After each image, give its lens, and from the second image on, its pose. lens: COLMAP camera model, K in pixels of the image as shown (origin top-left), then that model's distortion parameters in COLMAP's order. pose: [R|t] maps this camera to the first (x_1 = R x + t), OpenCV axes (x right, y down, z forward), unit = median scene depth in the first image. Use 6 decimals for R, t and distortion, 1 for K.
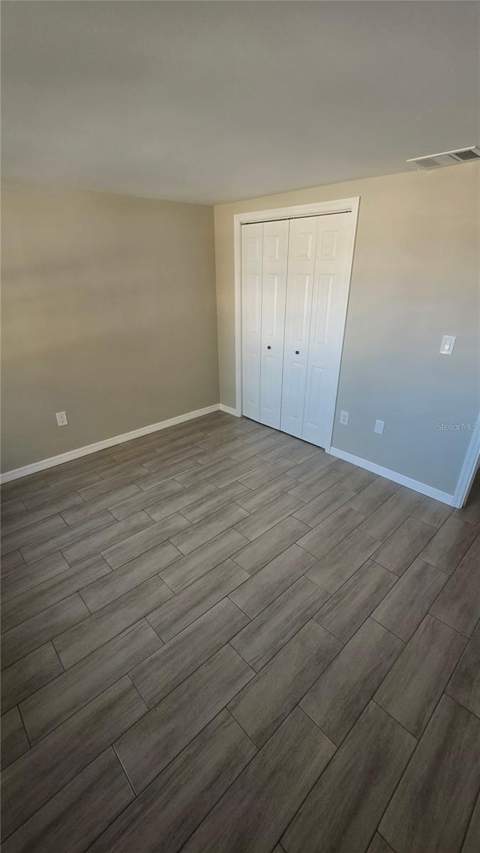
lens RADIAL K [[351.1, 0, 240.0], [0, 351.1, 426.5], [0, 0, 1]] dist [-0.003476, -0.000334]
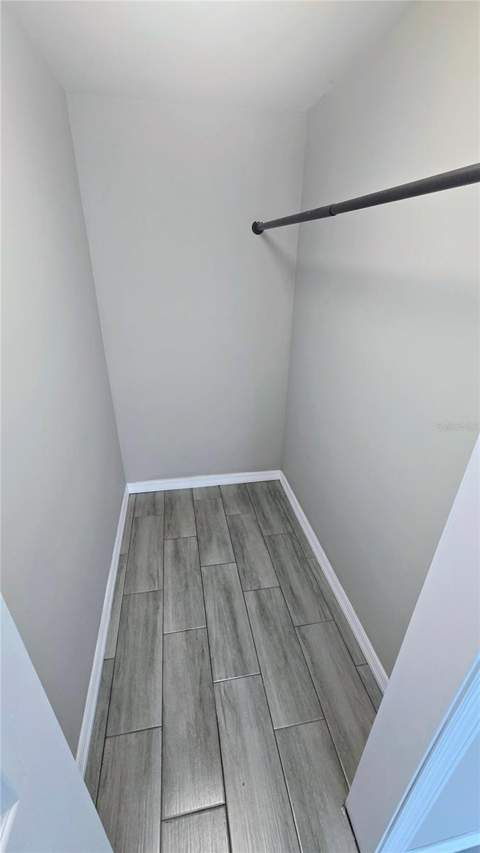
lens RADIAL K [[351.1, 0, 240.0], [0, 351.1, 426.5], [0, 0, 1]] dist [-0.003476, -0.000334]
pose [[-0.542018, 0.379713, -0.749689, 0.947451], [-0.345662, 0.712403, 0.610737, -0.333108], [0.765986, 0.590170, -0.254883, 0.847896]]
